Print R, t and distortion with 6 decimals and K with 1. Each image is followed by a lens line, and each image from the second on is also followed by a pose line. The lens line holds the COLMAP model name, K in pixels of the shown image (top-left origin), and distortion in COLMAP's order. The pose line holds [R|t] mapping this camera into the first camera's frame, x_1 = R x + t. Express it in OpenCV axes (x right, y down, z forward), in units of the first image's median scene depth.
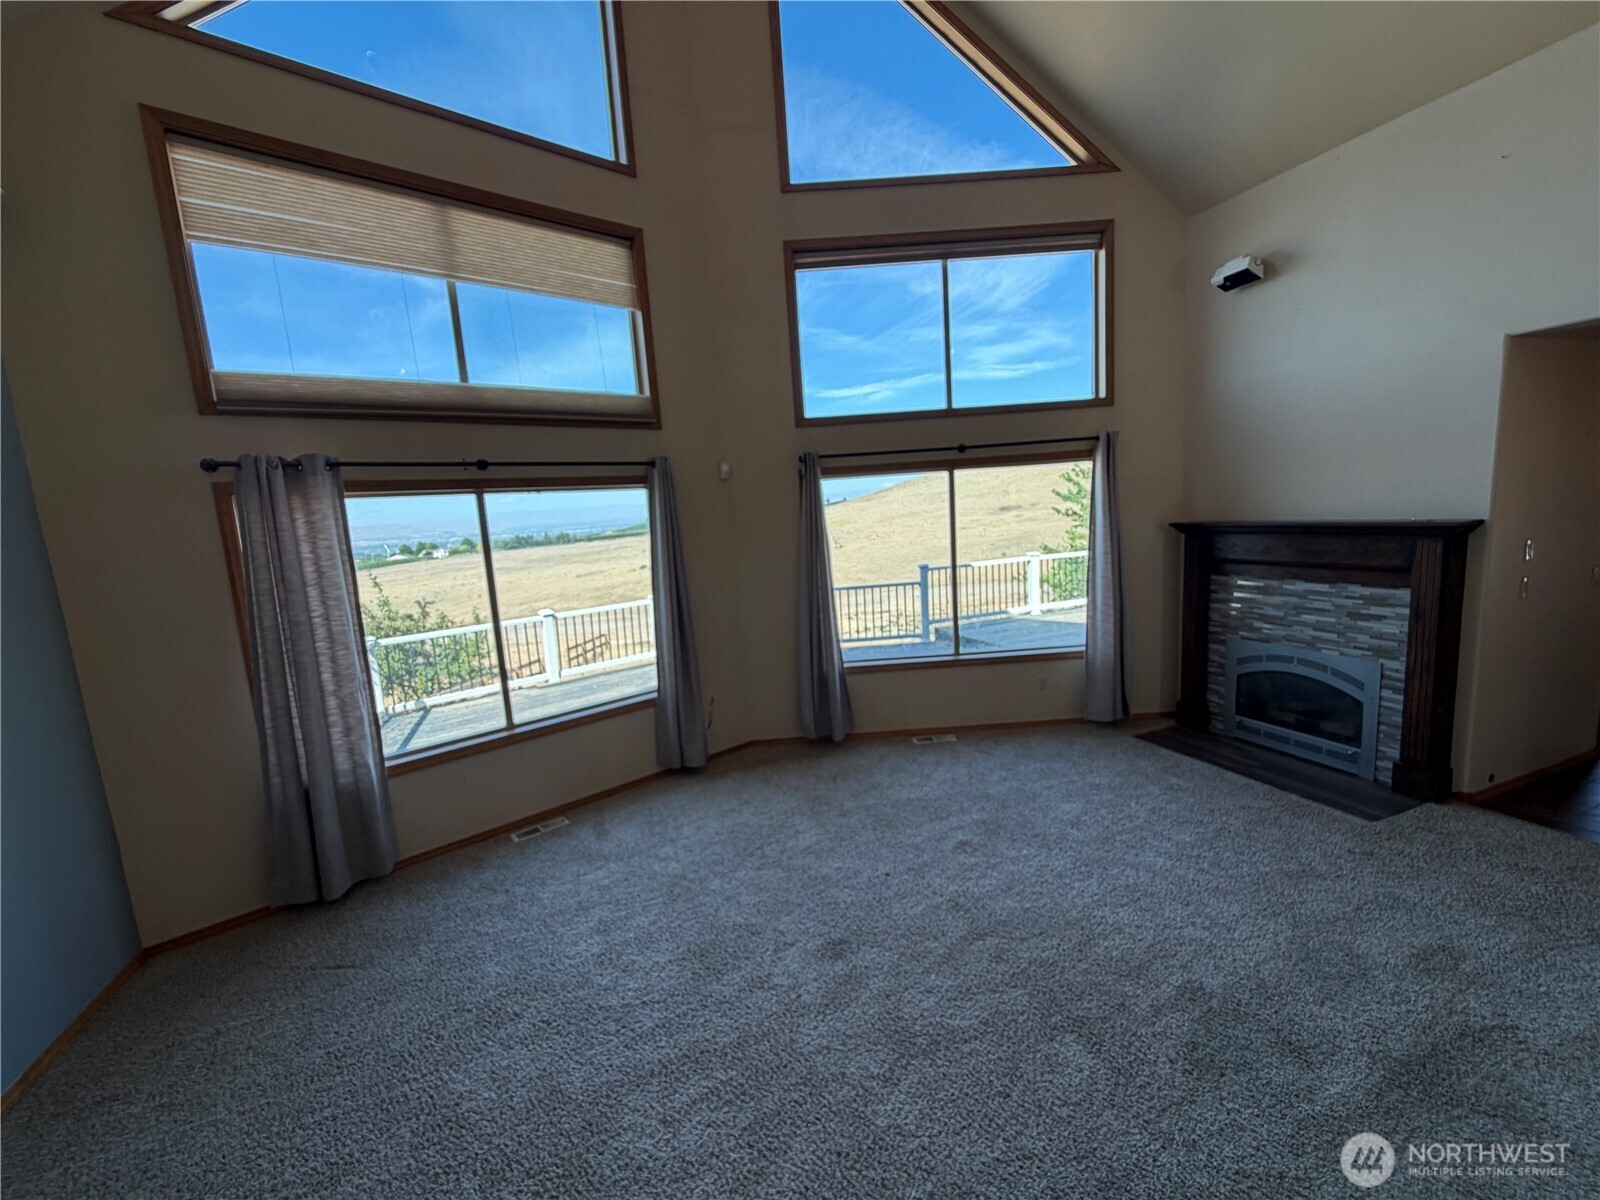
lens RADIAL K [[639.7, 0, 799.7], [0, 639.7, 597.1], [0, 0, 1]] dist [0.000611, -0.000872]
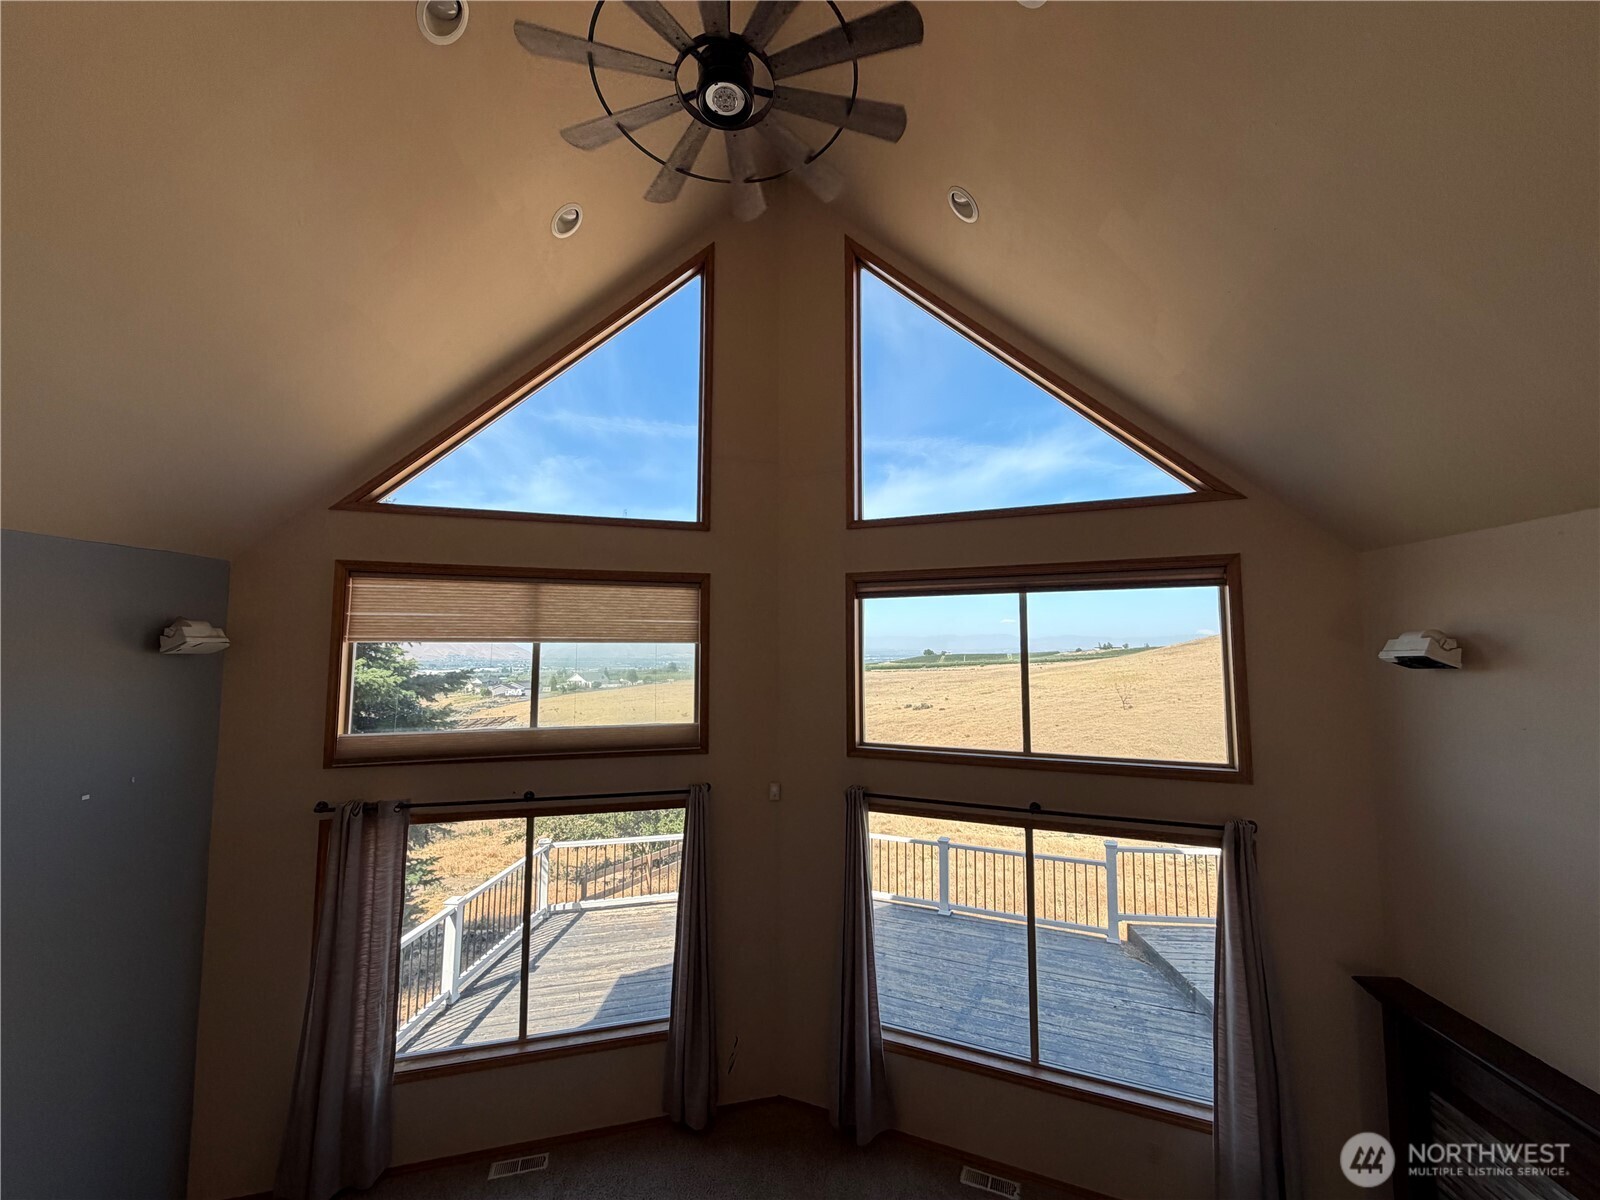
lens RADIAL K [[639.7, 0, 800.2], [0, 639.7, 596.8], [0, 0, 1]] dist [0.000611, -0.000872]
pose [[0.907314, 0.036163, -0.418895, 0.351916], [-0.121023, 0.976592, -0.177824, -0.352559], [0.402659, 0.212039, 0.890452, 0.086985]]
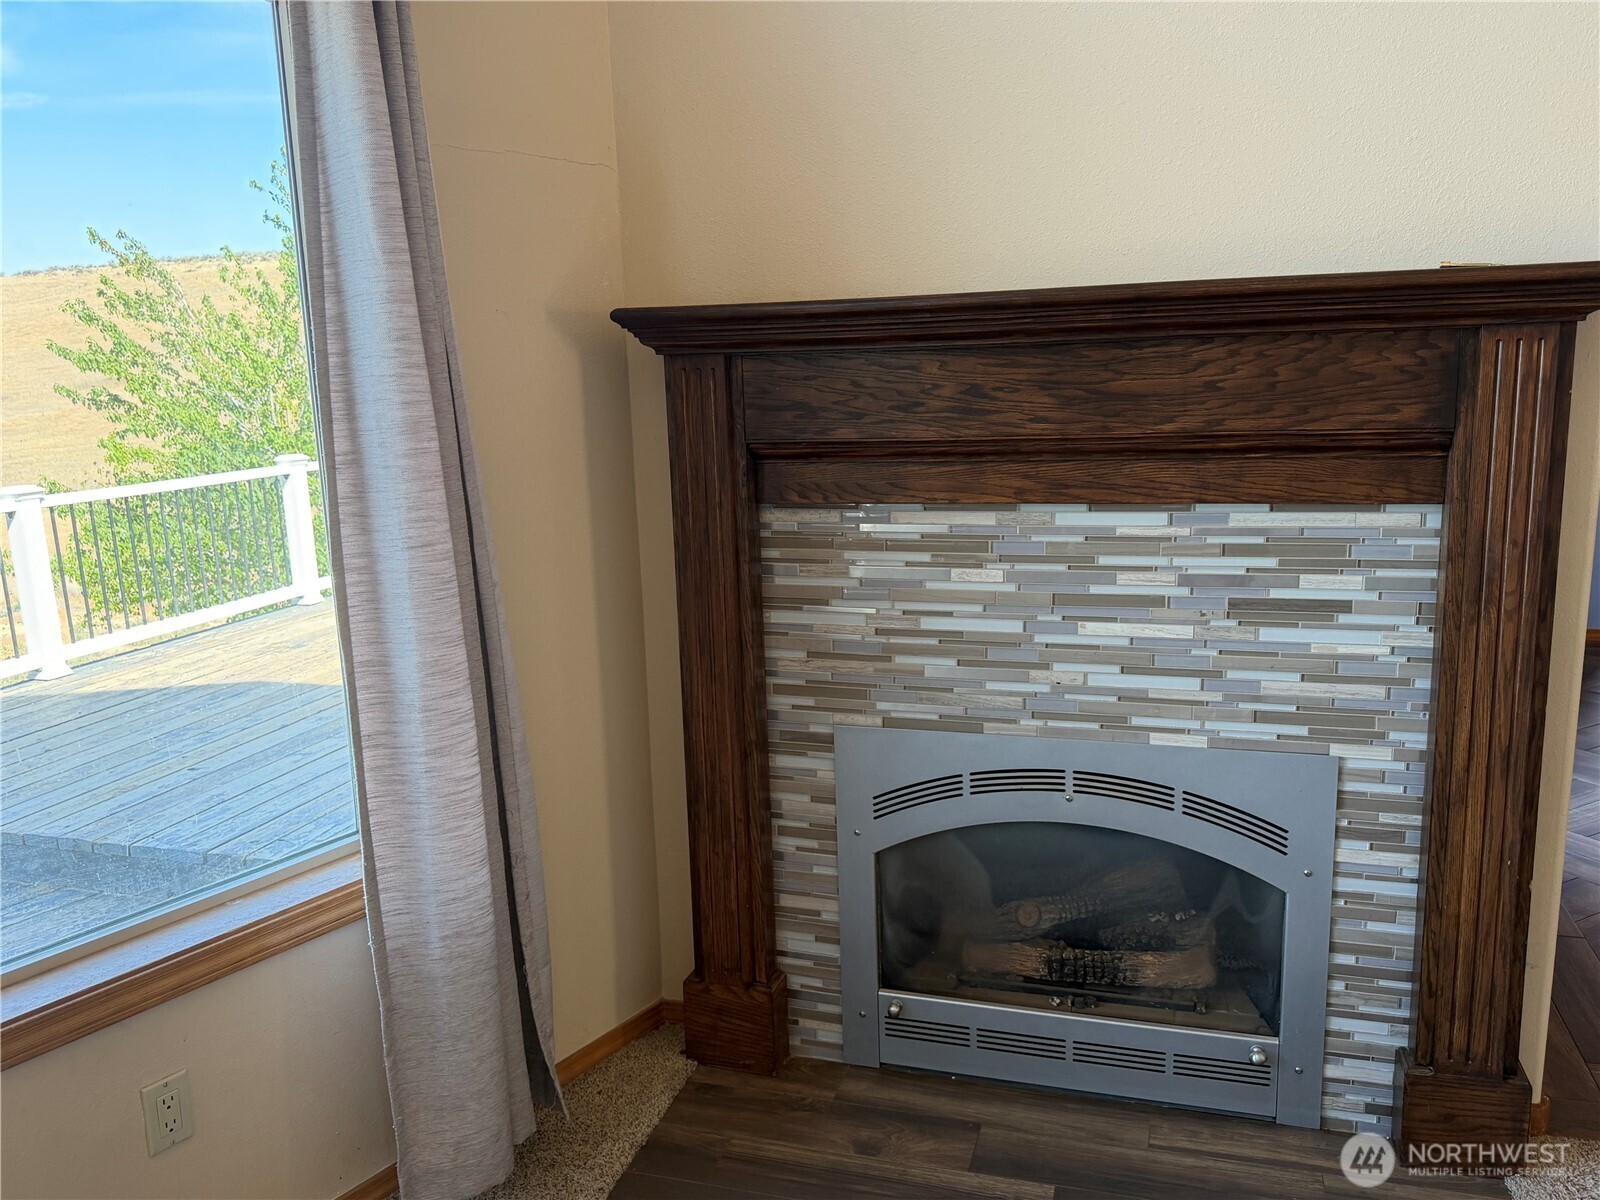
lens RADIAL K [[1280.5, 0, 800.1], [0, 1280.5, 598.3], [0, 0, 1]] dist [0.025824, -0.007139]
pose [[0.624811, -0.106520, 0.773476, 0.251462], [0.100560, 0.993378, 0.055572, -0.027429], [-0.774273, 0.043059, 0.631385, 0.711099]]
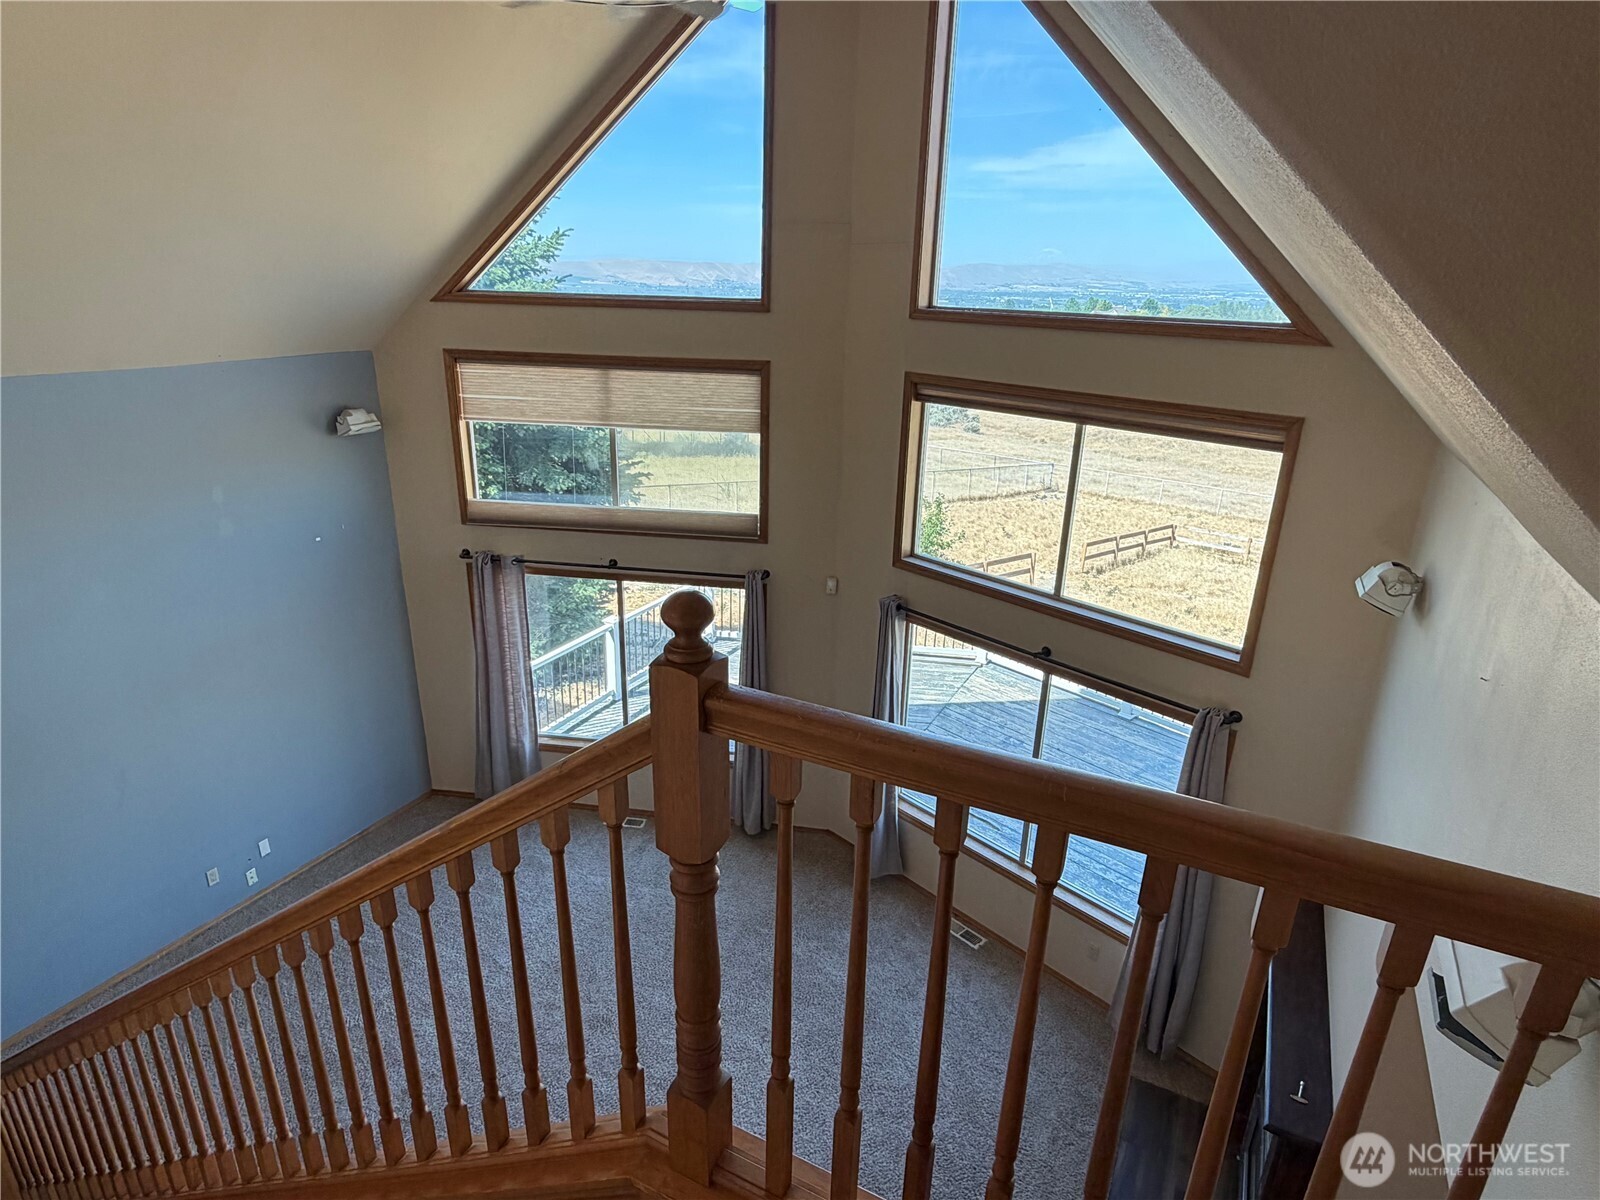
lens RADIAL K [[891.1, 0, 787.8], [0, 891.1, 607.6], [0, 0, 1]] dist [0.002346, -0.001239]
pose [[0.664083, 0.336763, -0.667521, 0.851292], [-0.171948, 0.937675, 0.301993, -0.630711], [0.727618, -0.085769, 0.680600, 0.008808]]
